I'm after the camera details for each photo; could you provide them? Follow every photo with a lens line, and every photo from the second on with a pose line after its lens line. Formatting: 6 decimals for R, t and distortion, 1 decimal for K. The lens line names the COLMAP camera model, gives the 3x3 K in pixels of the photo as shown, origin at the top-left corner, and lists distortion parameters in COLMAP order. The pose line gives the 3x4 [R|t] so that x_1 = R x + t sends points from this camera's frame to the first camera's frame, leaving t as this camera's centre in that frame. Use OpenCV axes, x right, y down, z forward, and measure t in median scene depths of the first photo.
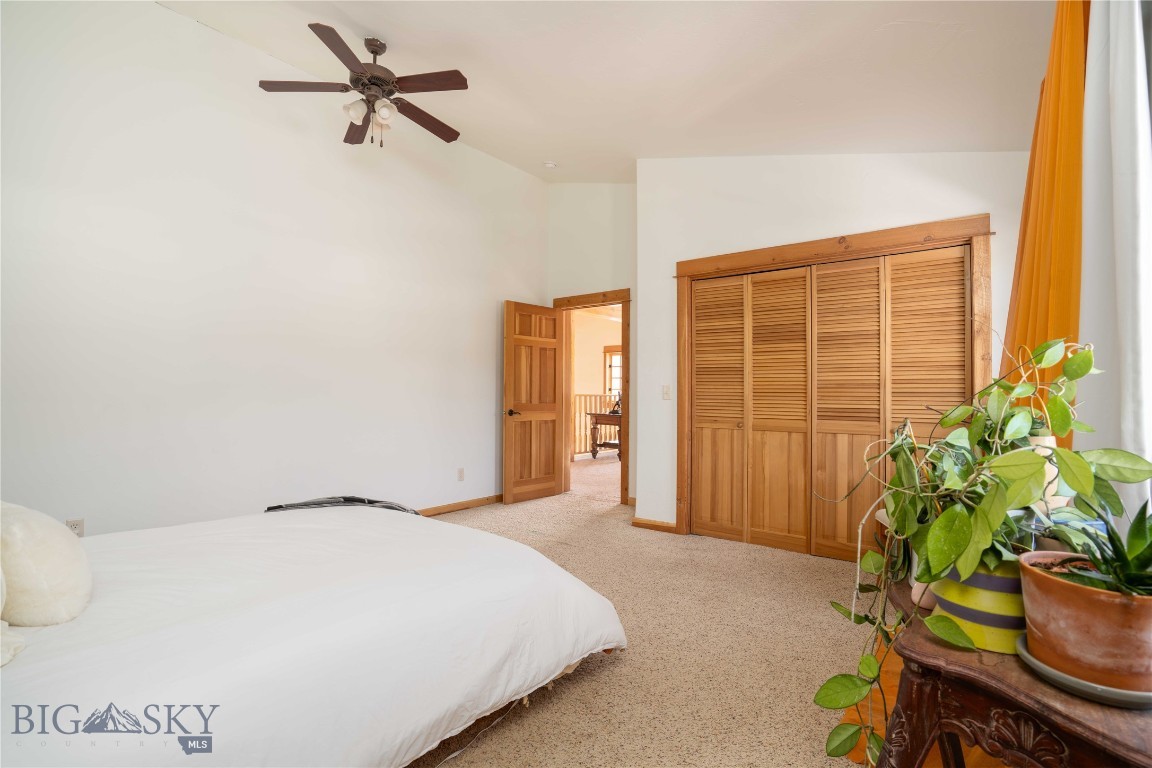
lens RADIAL K [[533.1, 0, 576.6], [0, 533.1, 387.8], [0, 0, 1]] dist [-0.004996, 0.000005]
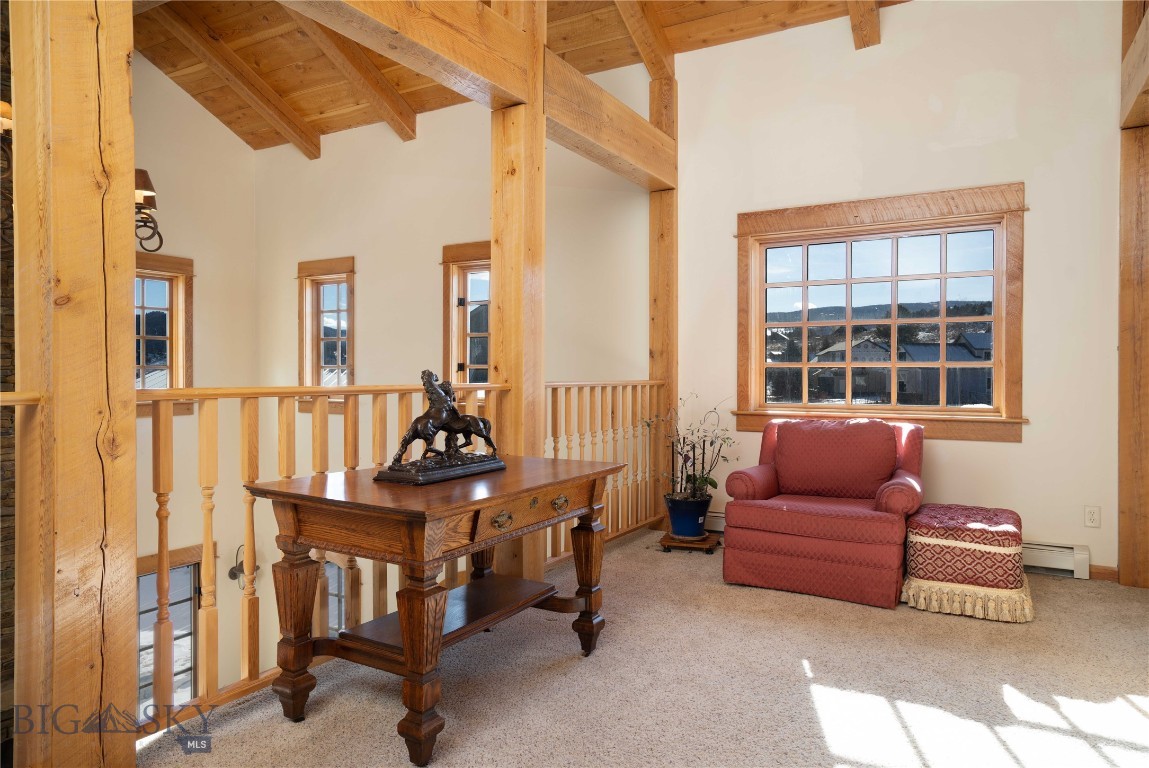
lens RADIAL K [[747.8, 0, 570.9], [0, 747.8, 375.2], [0, 0, 1]] dist [0.007318, 0.003283]
pose [[0.991267, -0.009830, 0.131502, 0.098197], [0.008027, 0.999866, 0.014233, 0.002089], [-0.131625, -0.013053, 0.991214, 0.707700]]
